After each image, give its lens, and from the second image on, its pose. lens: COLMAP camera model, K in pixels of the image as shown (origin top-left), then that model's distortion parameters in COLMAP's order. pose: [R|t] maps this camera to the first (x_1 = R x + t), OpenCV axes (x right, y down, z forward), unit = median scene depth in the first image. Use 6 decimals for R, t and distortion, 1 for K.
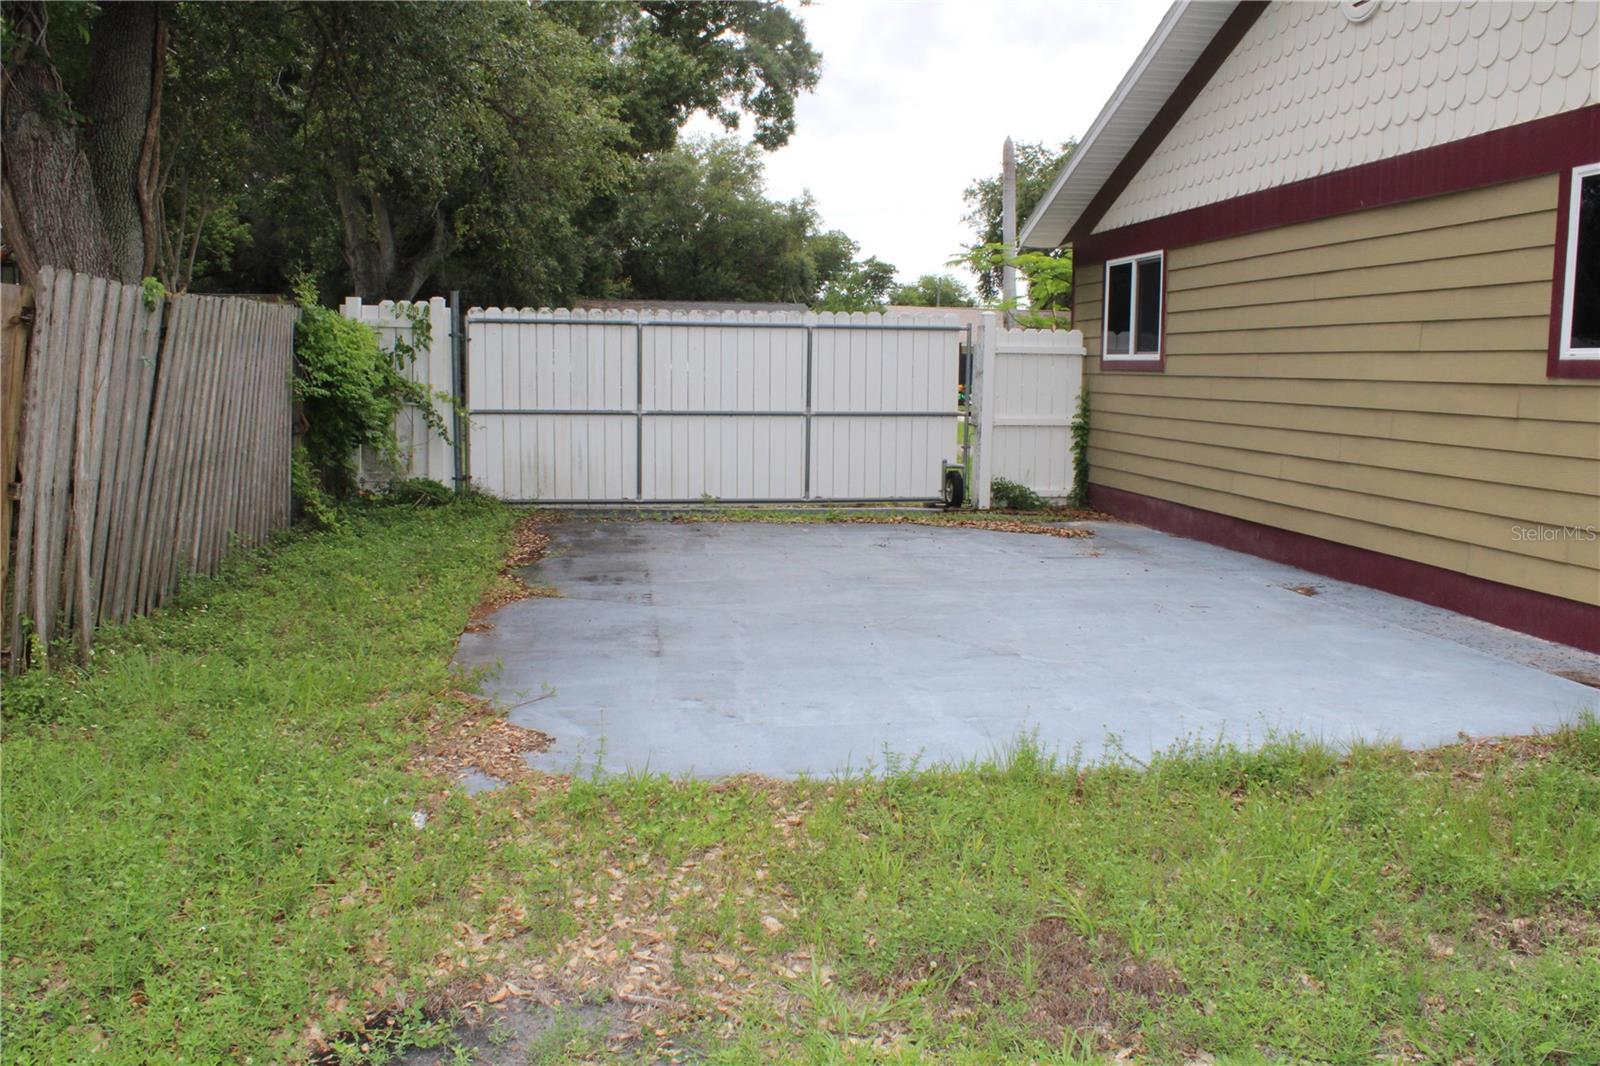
lens RADIAL K [[1326.0, 0, 800.0], [0, 1326.0, 533.0], [0, 0, 1]] dist [-0.169125, 0.138334]
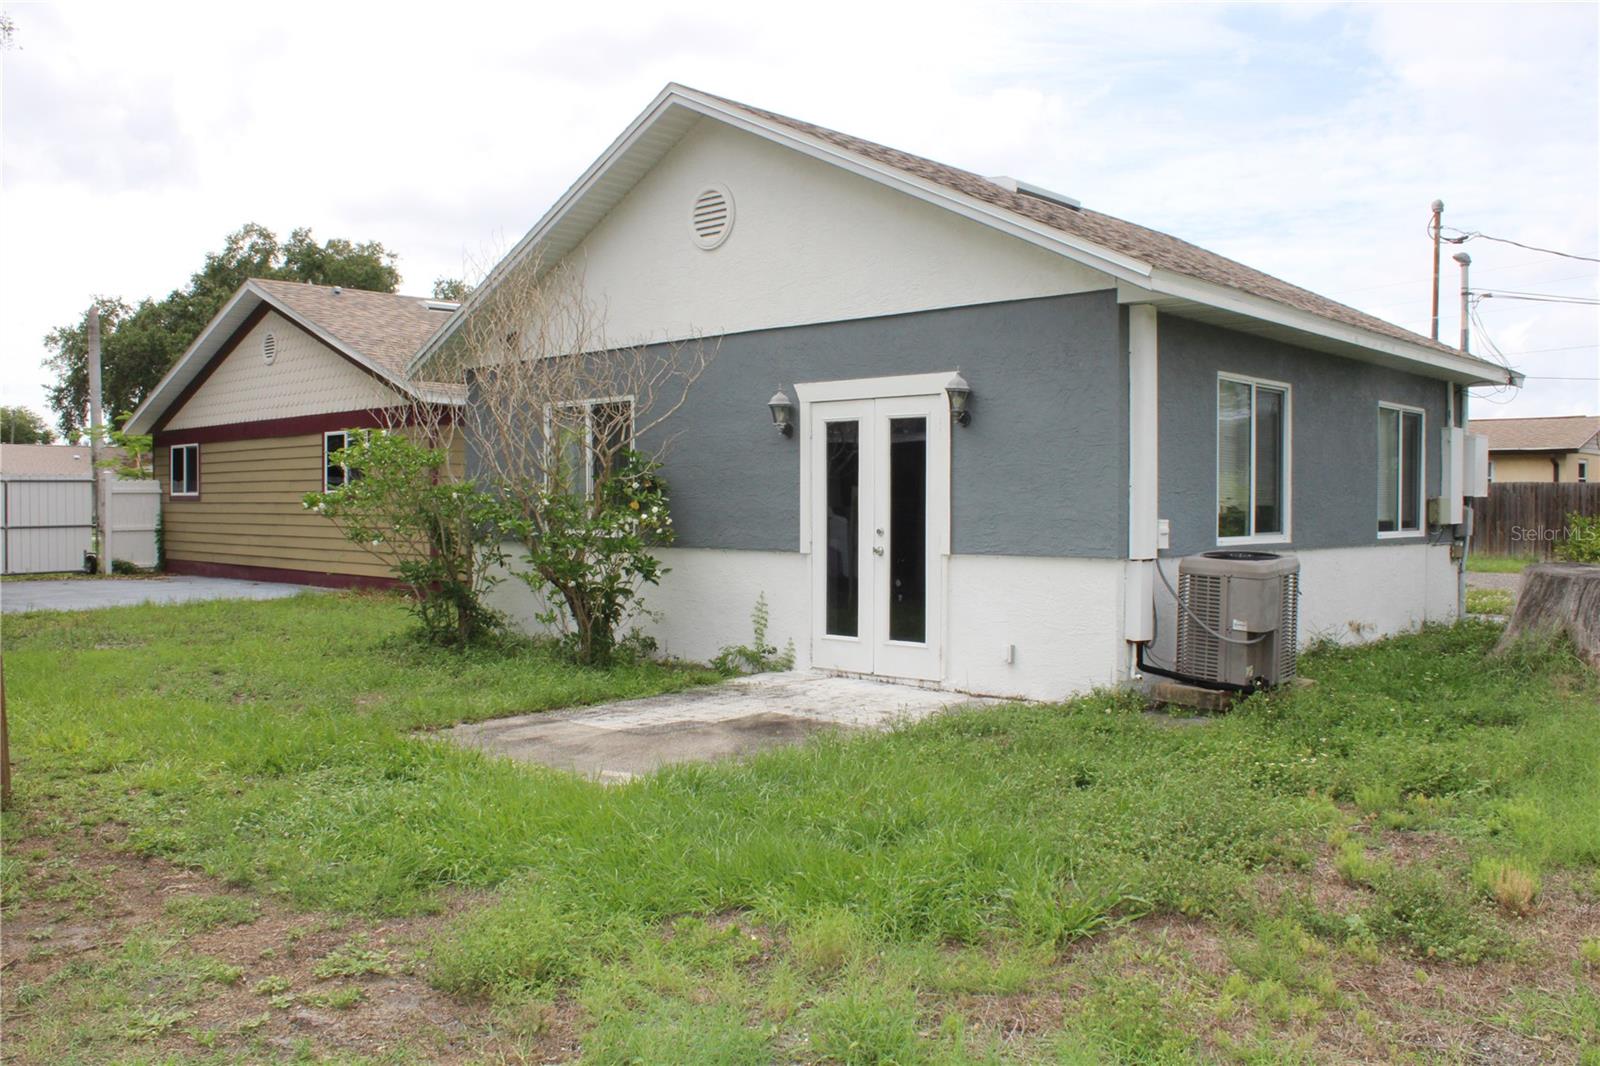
lens RADIAL K [[1326.0, 0, 800.0], [0, 1326.0, 533.0], [0, 0, 1]] dist [-0.169125, 0.138334]
pose [[0.784162, -0.026622, 0.619985, -0.215334], [0.085436, 0.994197, -0.065369, 0.125652], [-0.614647, 0.104229, 0.781886, -1.042346]]
